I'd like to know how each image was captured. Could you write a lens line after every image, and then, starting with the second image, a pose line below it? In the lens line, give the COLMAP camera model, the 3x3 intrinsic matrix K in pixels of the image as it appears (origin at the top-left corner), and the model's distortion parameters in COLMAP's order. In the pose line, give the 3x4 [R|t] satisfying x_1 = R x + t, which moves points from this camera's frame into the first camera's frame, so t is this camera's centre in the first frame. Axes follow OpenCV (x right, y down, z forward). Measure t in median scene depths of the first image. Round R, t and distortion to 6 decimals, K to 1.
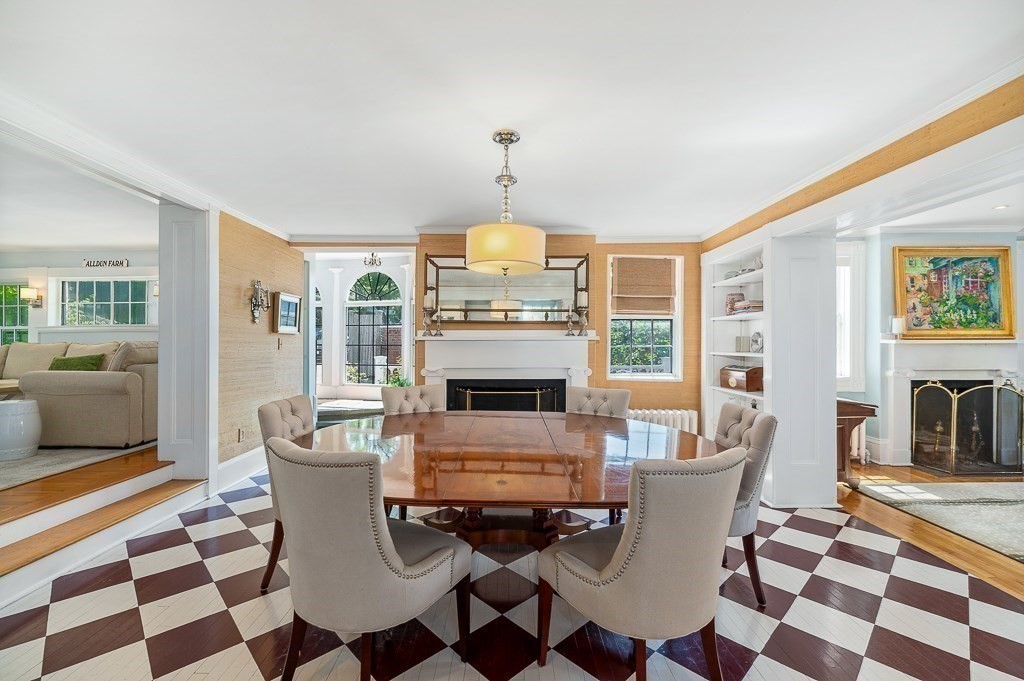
lens RADIAL K [[448.1, 0, 509.8], [0, 448.1, 339.5], [0, 0, 1]] dist [0.002465, -0.001429]
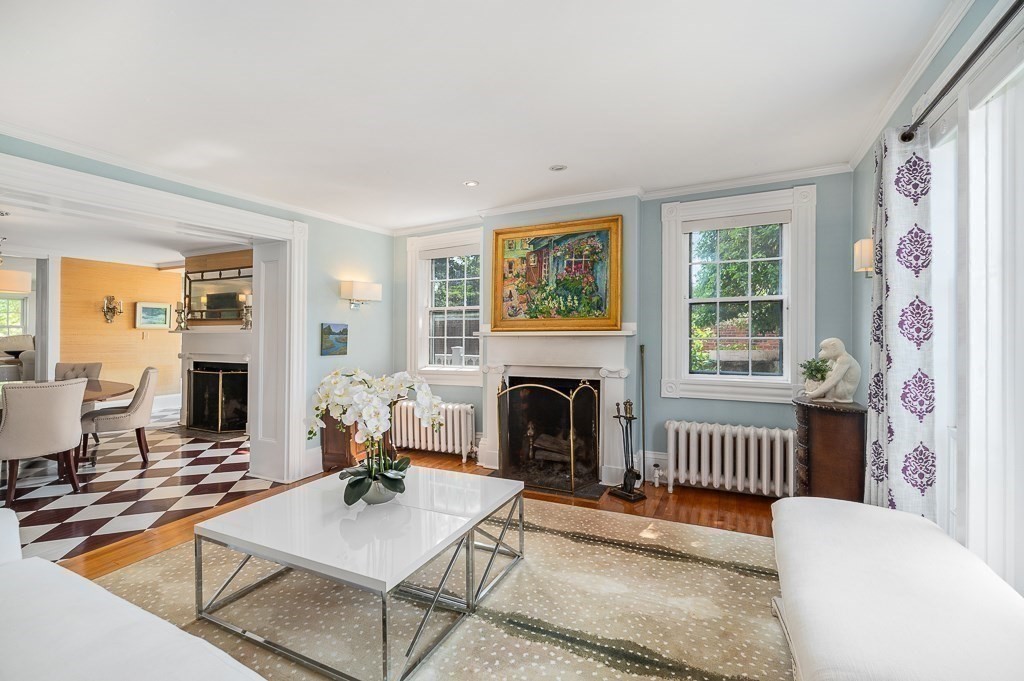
lens RADIAL K [[448.1, 0, 511.6], [0, 448.1, 335.8], [0, 0, 1]] dist [0.002465, -0.001429]
pose [[0.891696, 0.000024, -0.452635, 1.030229], [0.001888, 0.999991, 0.003773, 0.004520], [0.452631, -0.004219, 0.891688, 0.156591]]
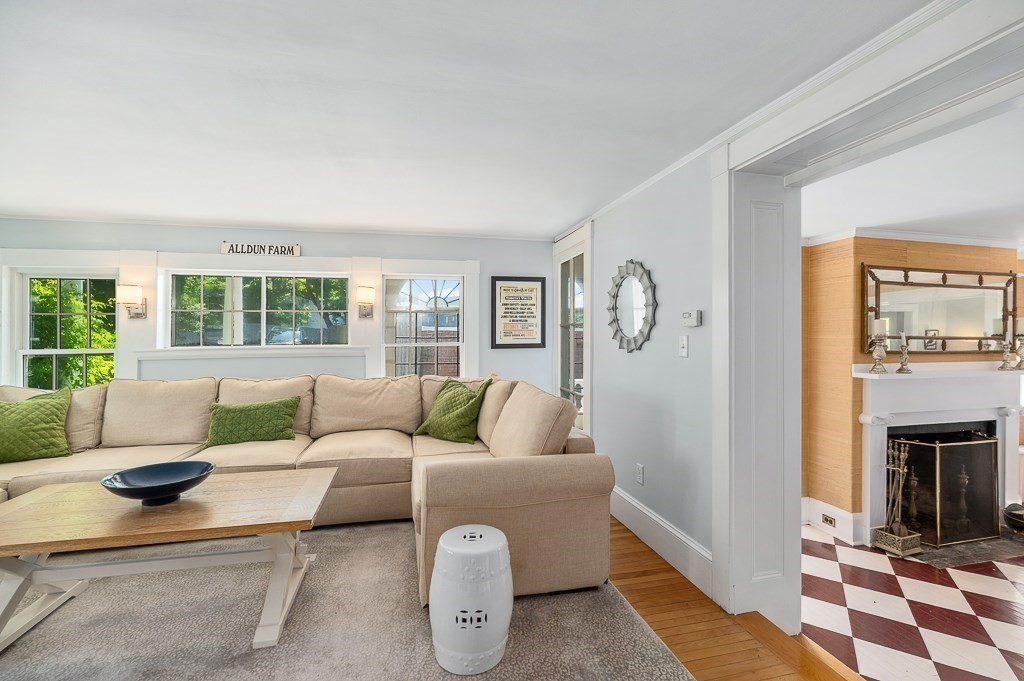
lens RADIAL K [[448.1, 0, 512.1], [0, 448.1, 336.5], [0, 0, 1]] dist [0.002465, -0.001429]
pose [[0.971210, 0.003302, 0.238204, -0.713010], [-0.004915, 0.999969, 0.006177, -0.053299], [-0.238176, -0.007170, 0.971196, 0.309097]]
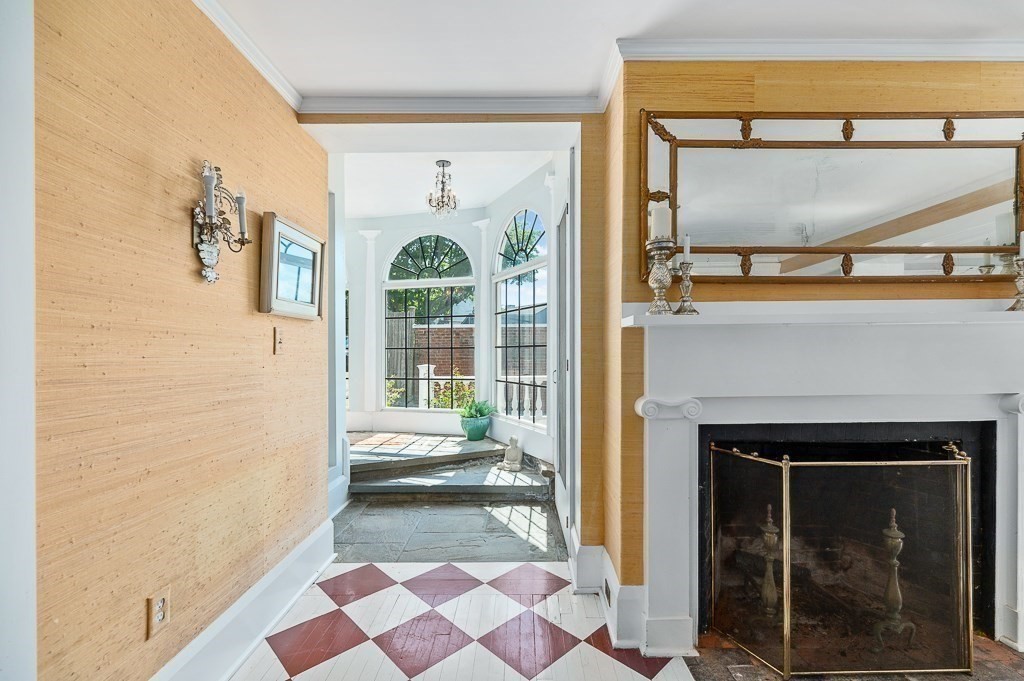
lens RADIAL K [[448.1, 0, 511.4], [0, 448.1, 347.1], [0, 0, 1]] dist [0.002465, -0.001429]
pose [[0.999951, -0.005227, -0.008388, -0.229032], [0.005224, 0.999986, -0.000394, 0.014332], [0.008389, 0.000350, 0.999965, 0.453912]]
